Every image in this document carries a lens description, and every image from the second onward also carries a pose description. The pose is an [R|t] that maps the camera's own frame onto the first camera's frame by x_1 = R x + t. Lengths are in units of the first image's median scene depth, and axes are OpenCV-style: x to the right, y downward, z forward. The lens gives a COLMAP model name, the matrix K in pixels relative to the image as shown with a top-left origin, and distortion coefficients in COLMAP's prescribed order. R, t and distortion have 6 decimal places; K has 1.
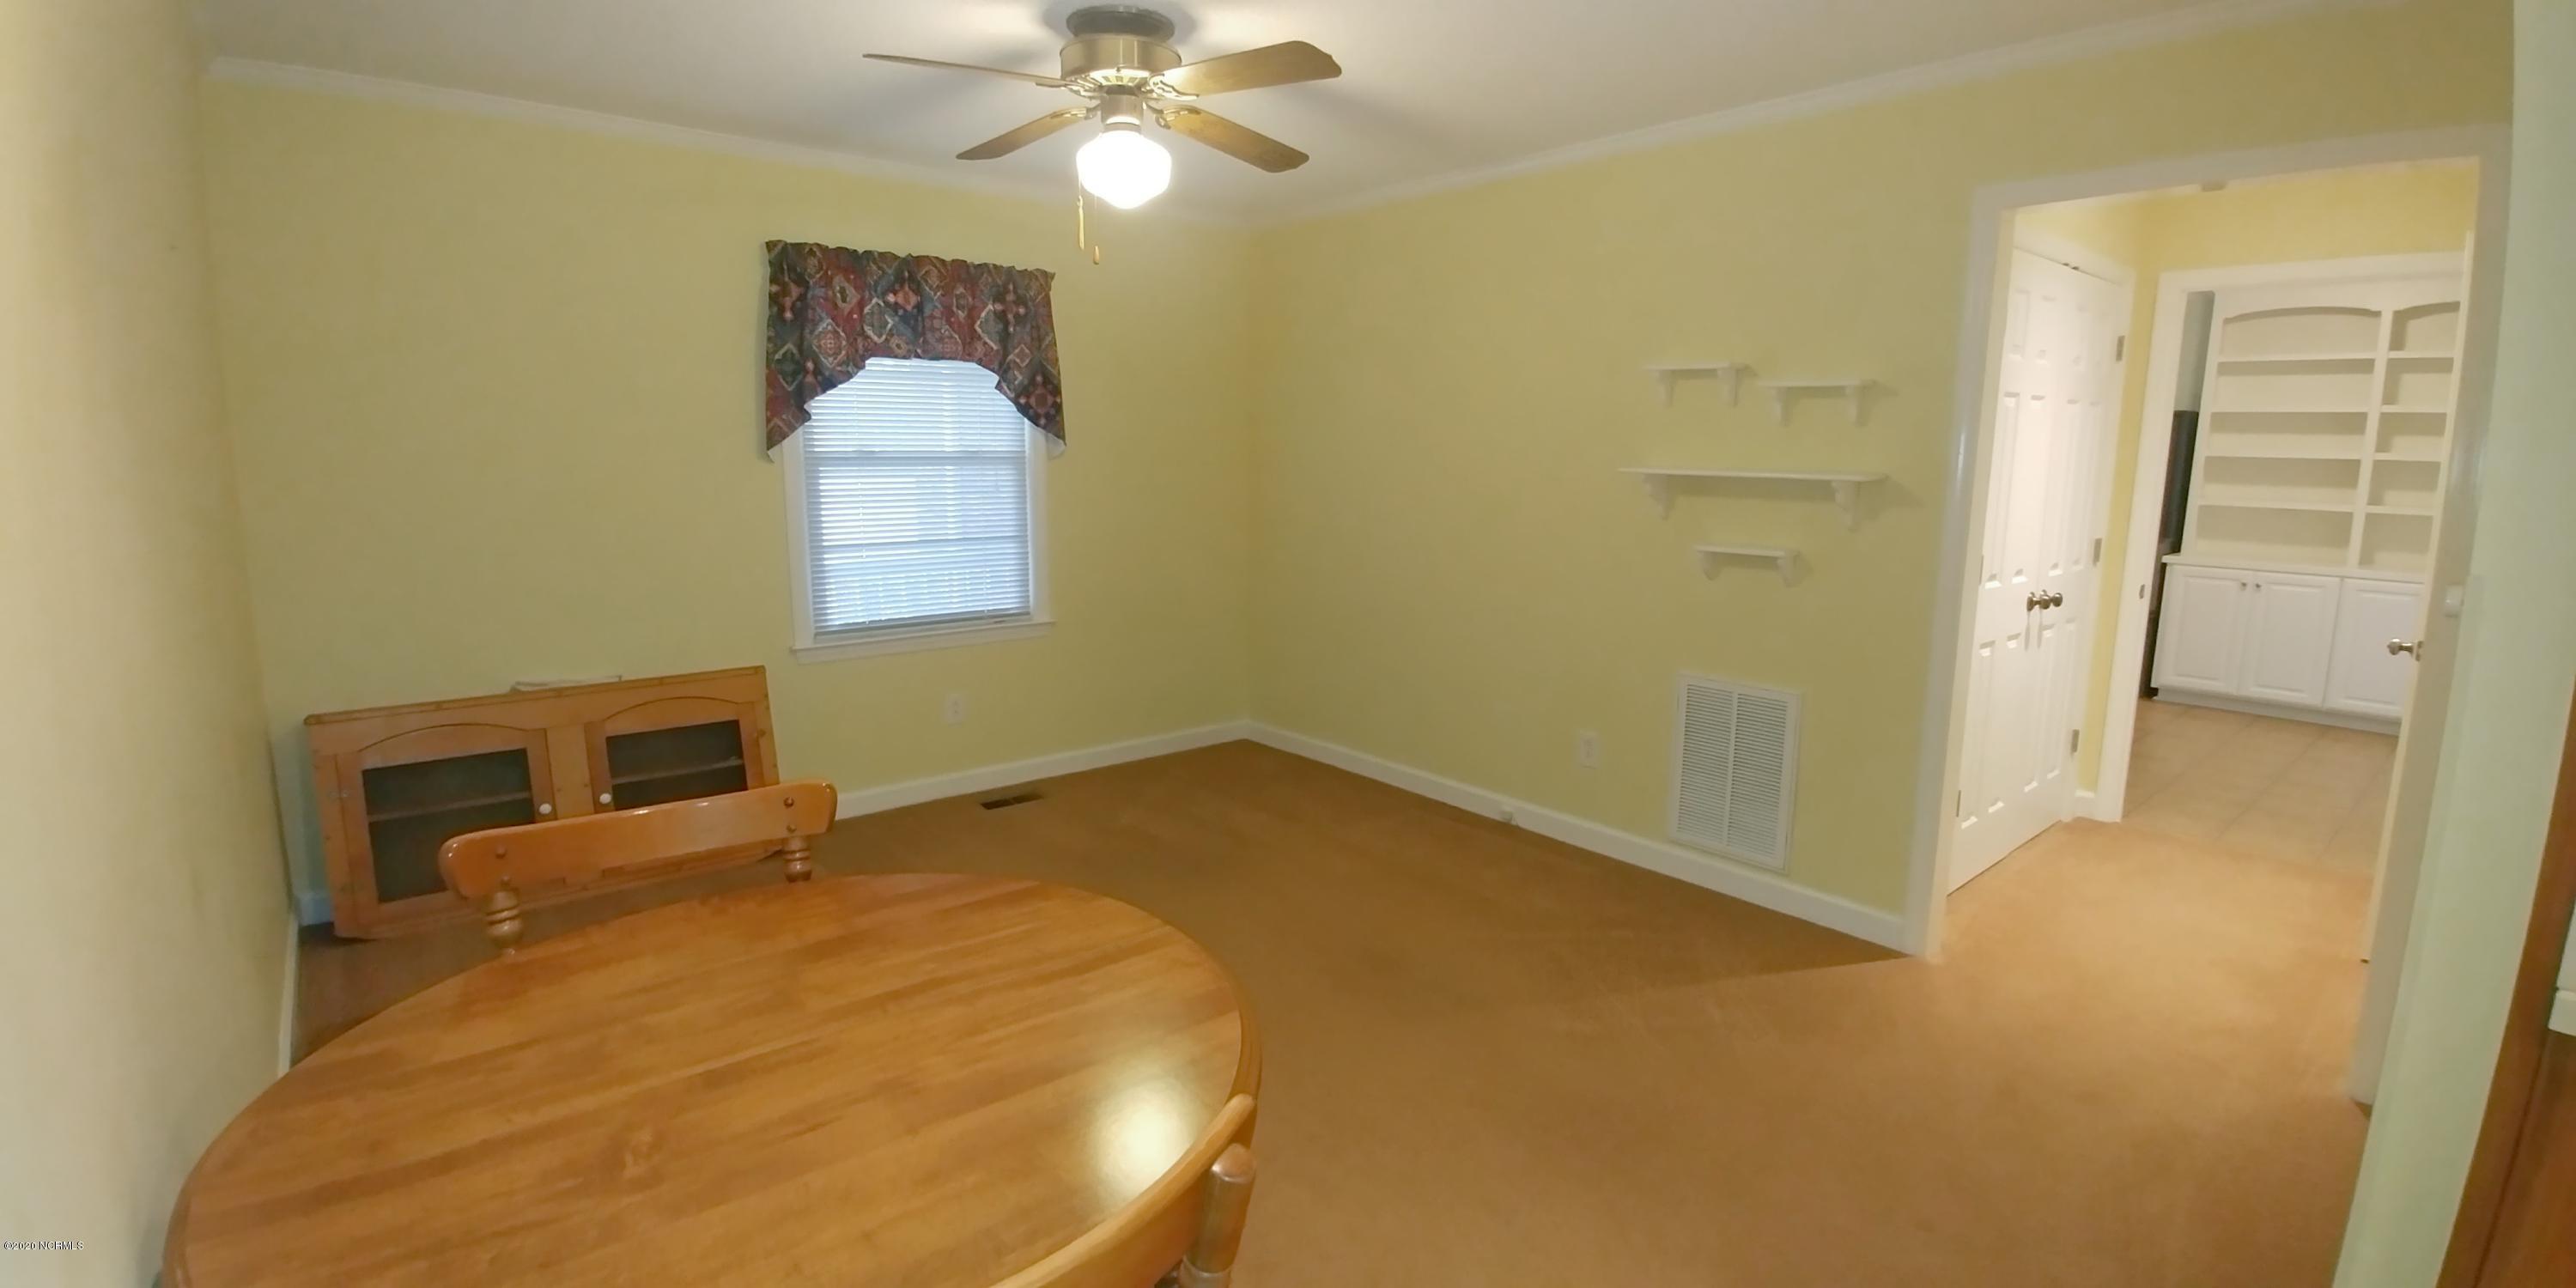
lens RADIAL K [[1150.0, 0, 1332.2], [0, 1150.0, 620.0], [0, 0, 1]] dist [-0.003834, -0.002105]
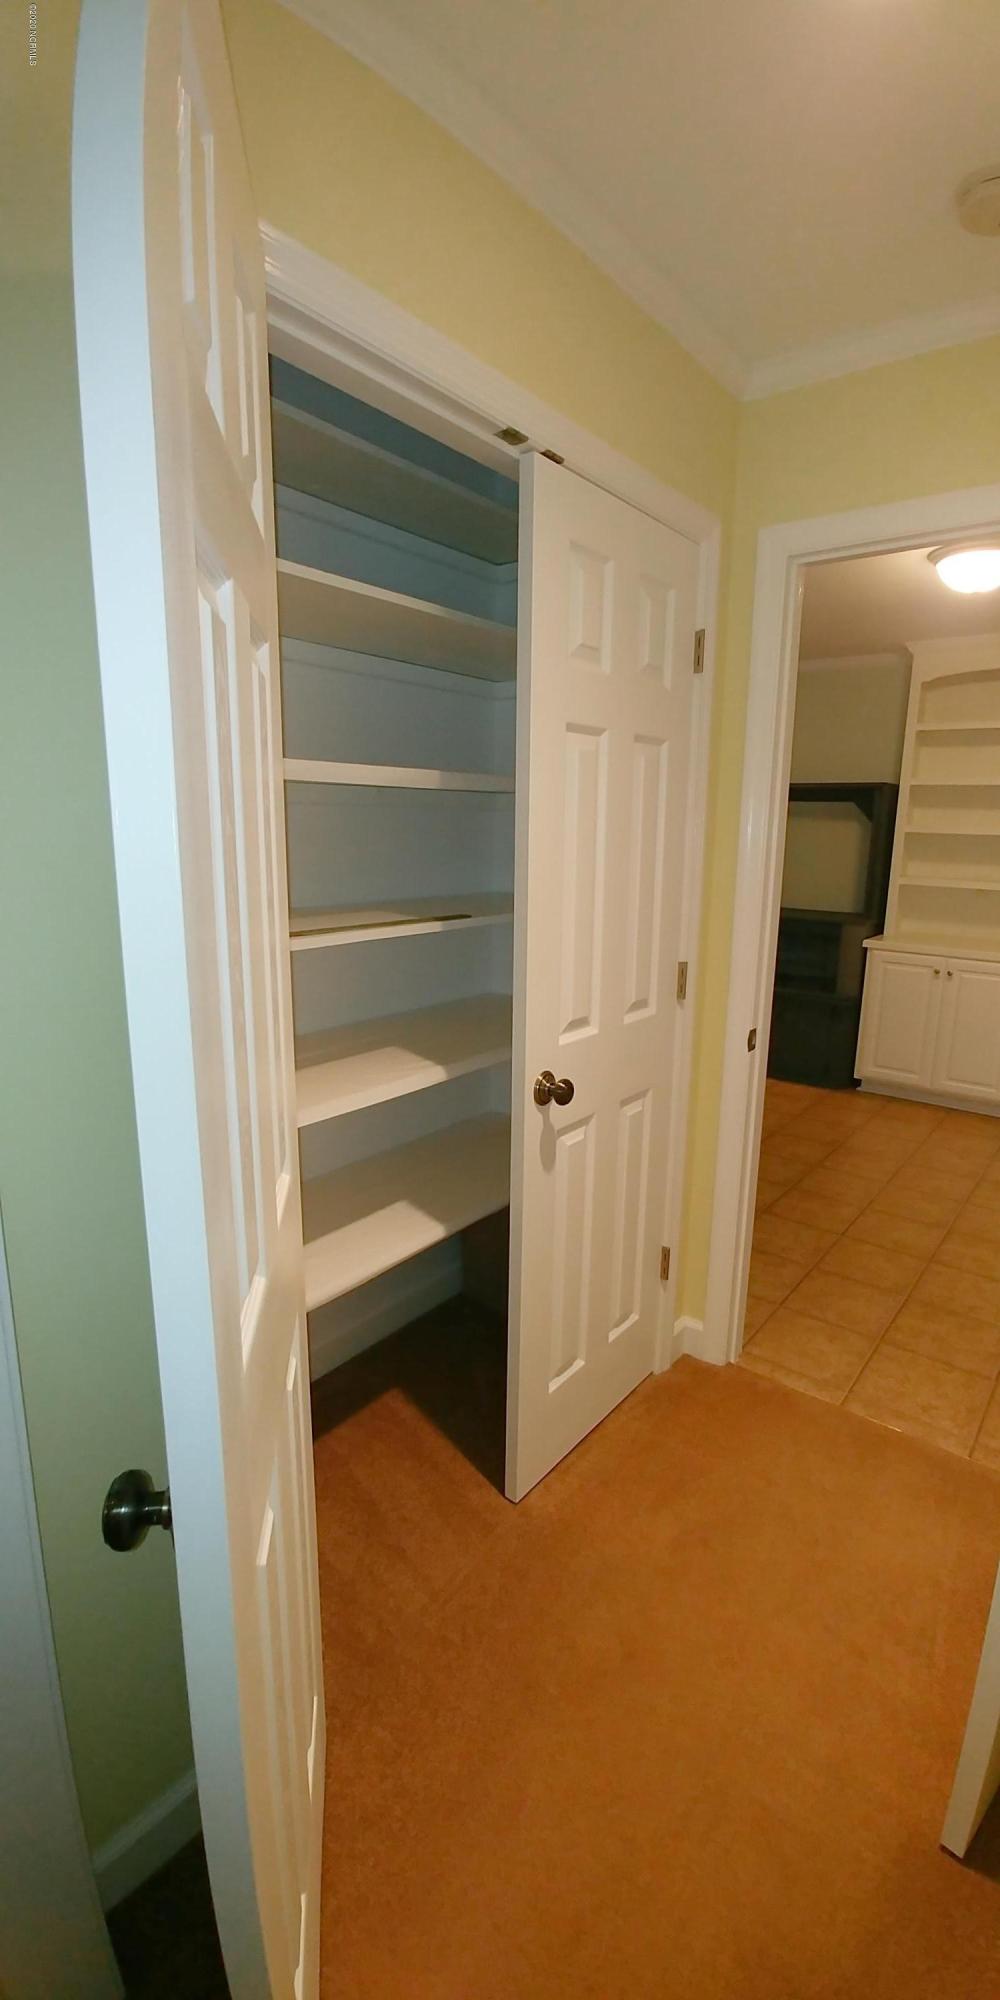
lens RADIAL K [[892.8, 0, 510.1], [0, 892.8, 1012.6], [0, 0, 1]] dist [-0.003834, -0.002105]
pose [[0.982048, -0.033307, 0.185666, 0.324676], [0.022176, 0.997848, 0.061711, -0.051324], [-0.187321, -0.056486, 0.980673, 0.358016]]
